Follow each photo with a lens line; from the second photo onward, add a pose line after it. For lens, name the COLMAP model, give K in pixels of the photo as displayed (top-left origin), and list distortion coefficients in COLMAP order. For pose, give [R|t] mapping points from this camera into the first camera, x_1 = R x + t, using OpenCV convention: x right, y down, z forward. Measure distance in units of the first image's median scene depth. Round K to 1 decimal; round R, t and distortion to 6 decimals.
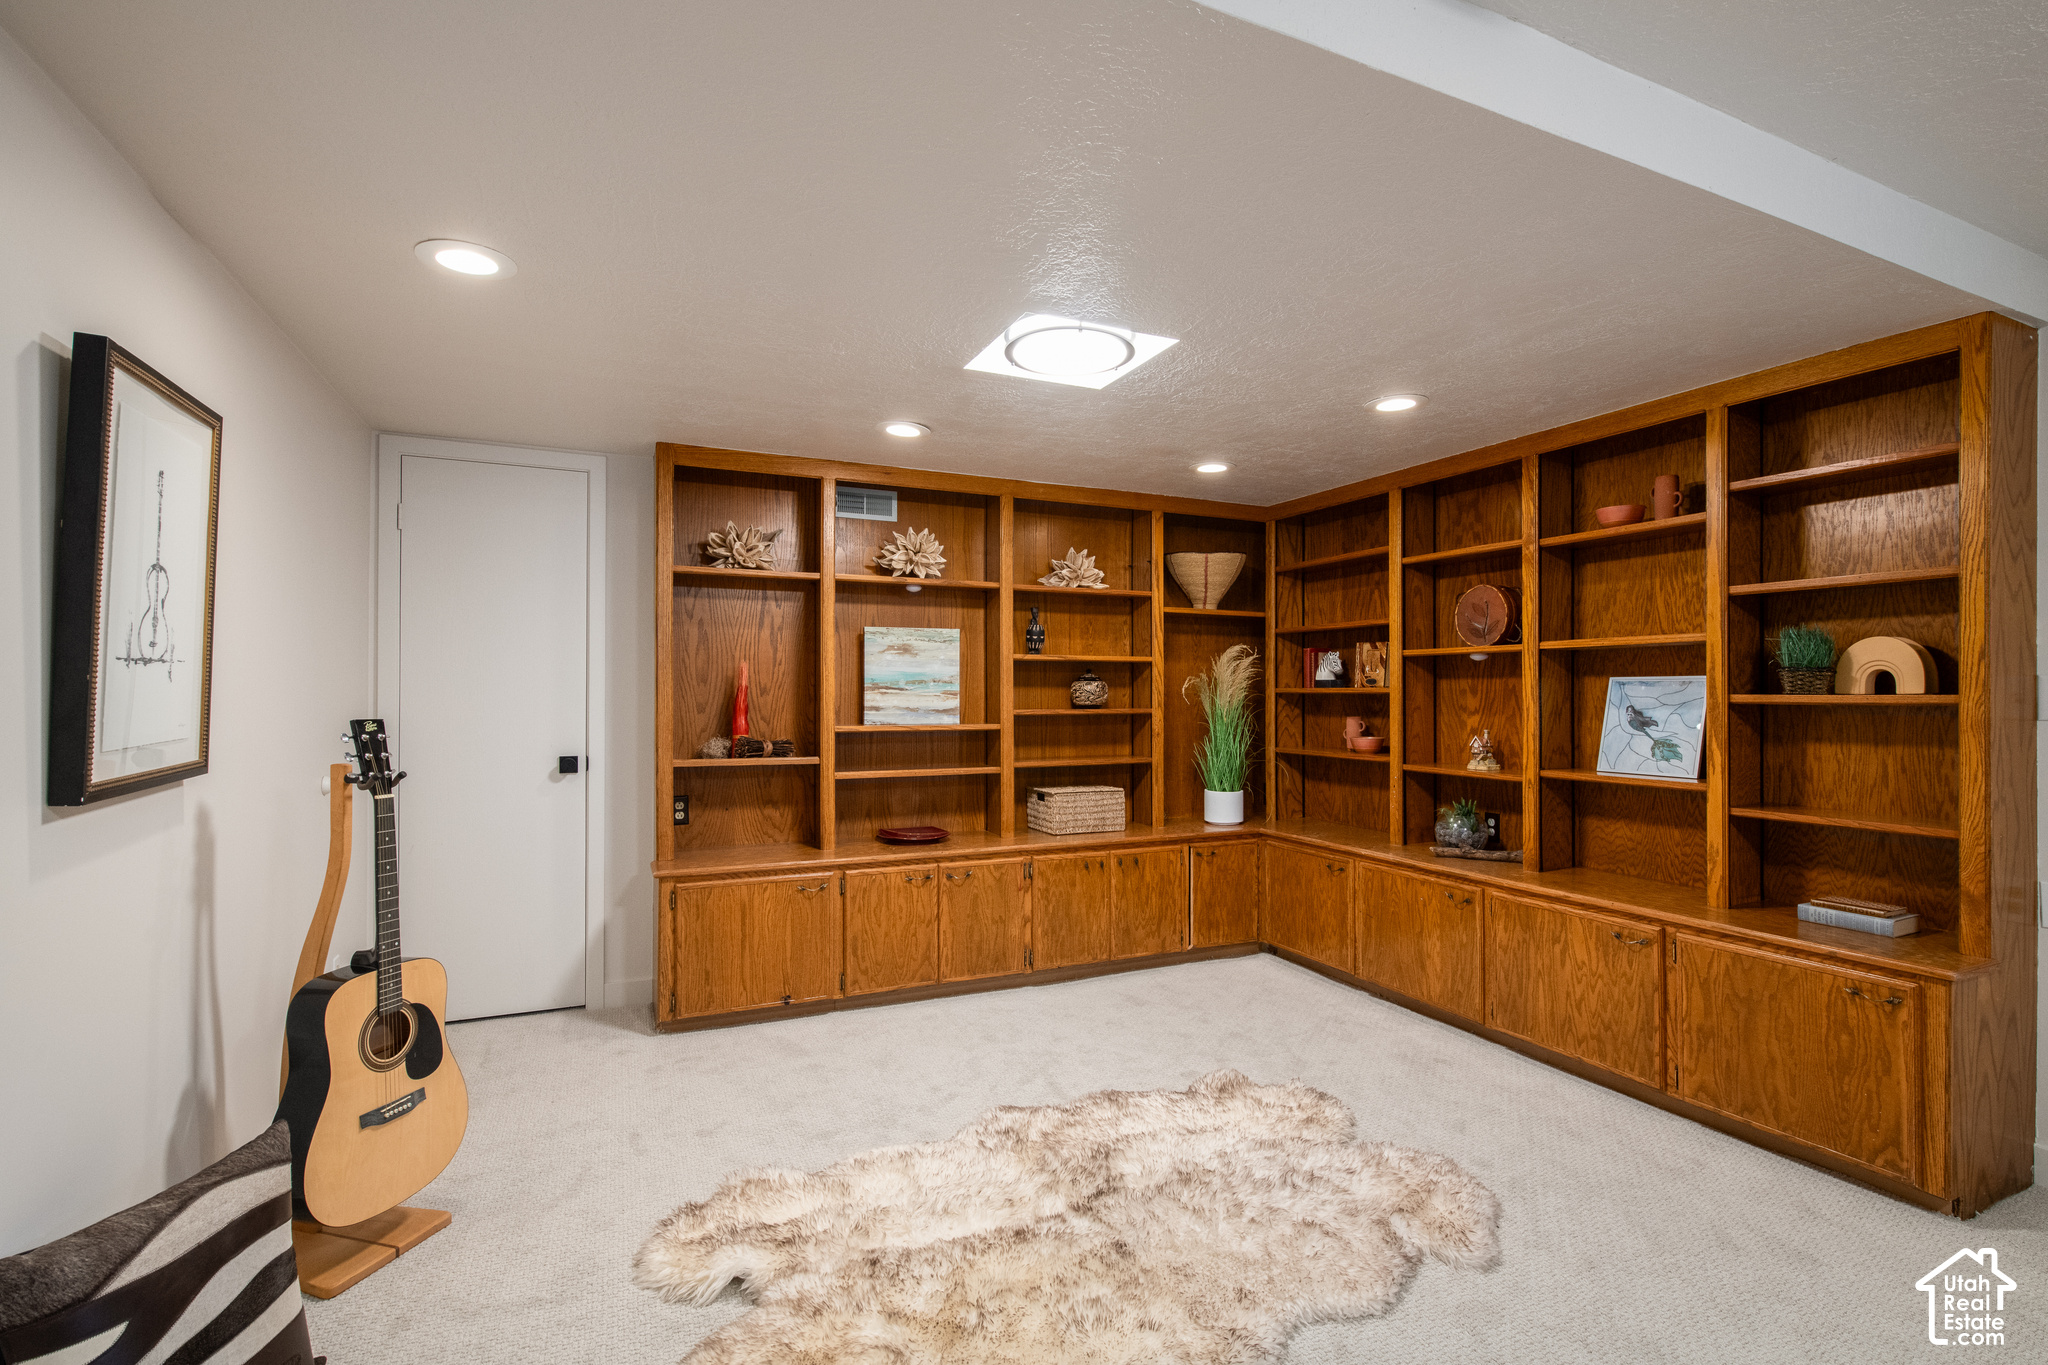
lens RADIAL K [[930.0, 0, 1025.0], [0, 930.0, 685.6], [0, 0, 1]] dist [0.000638, -0.000799]
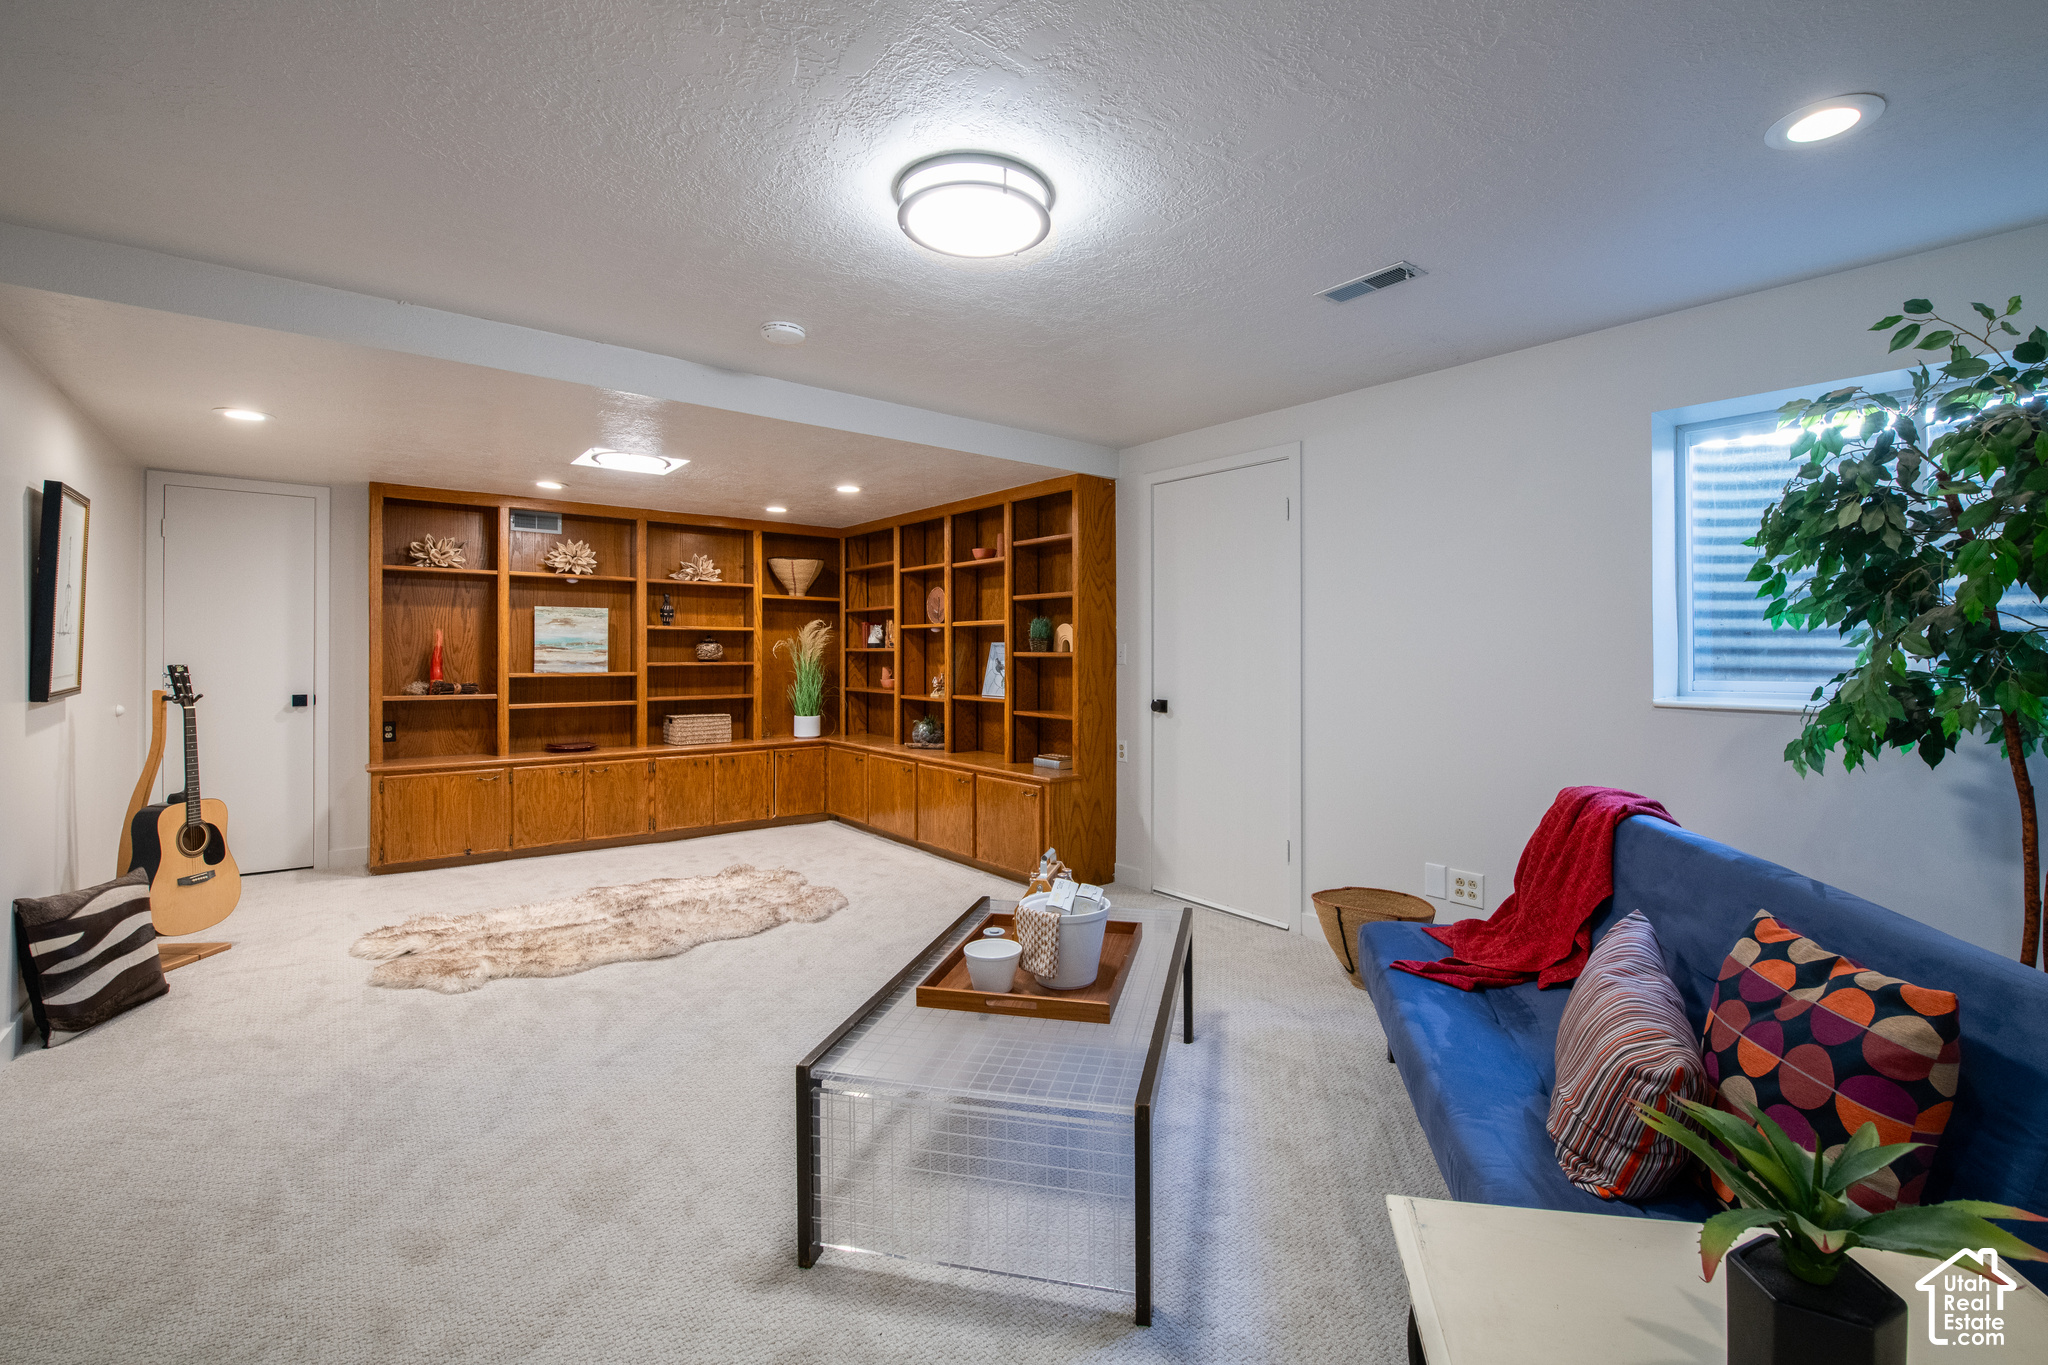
lens RADIAL K [[888.2, 0, 1045.5], [0, 888.2, 650.4], [0, 0, 1]] dist [-0.001856, -0.001815]
pose [[0.966461, 0.000774, 0.256811, 0.276654], [-0.001992, 0.999988, 0.004483, -0.001749], [-0.256805, -0.004845, 0.966451, -0.630569]]
